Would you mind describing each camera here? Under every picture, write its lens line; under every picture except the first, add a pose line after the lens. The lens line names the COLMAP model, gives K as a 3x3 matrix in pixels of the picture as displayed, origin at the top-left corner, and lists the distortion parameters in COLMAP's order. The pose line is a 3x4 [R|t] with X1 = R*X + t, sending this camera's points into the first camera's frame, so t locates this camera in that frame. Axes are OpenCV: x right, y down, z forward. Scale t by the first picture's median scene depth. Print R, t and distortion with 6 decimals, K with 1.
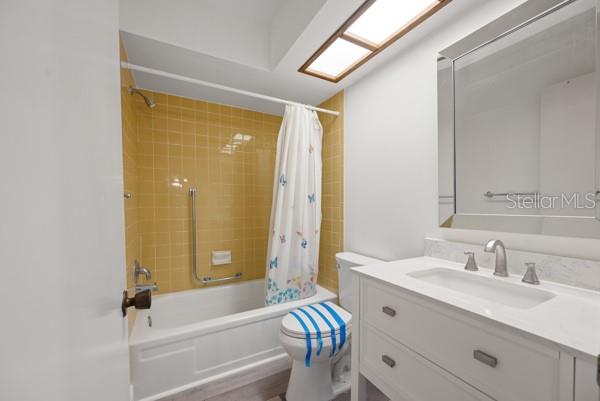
lens RADIAL K [[236.5, 0, 298.5], [0, 236.5, 203.7], [0, 0, 1]] dist [-0.003514, -0.000174]
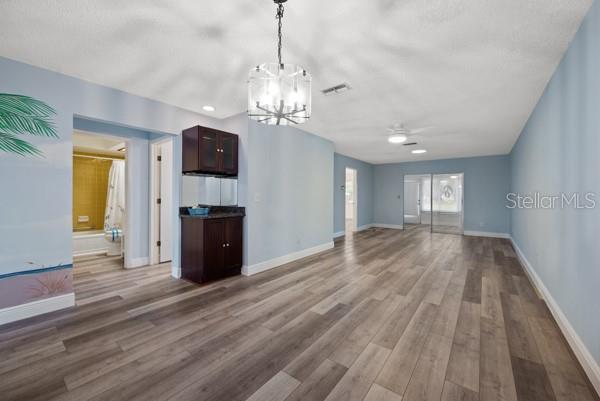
lens RADIAL K [[236.5, 0, 300.7], [0, 236.5, 196.7], [0, 0, 1]] dist [-0.003514, -0.000174]
pose [[0.917641, 0.012282, 0.397221, 1.258748], [-0.012368, 0.999921, -0.002345, -0.004403], [-0.397218, -0.002761, 0.917720, -3.489801]]
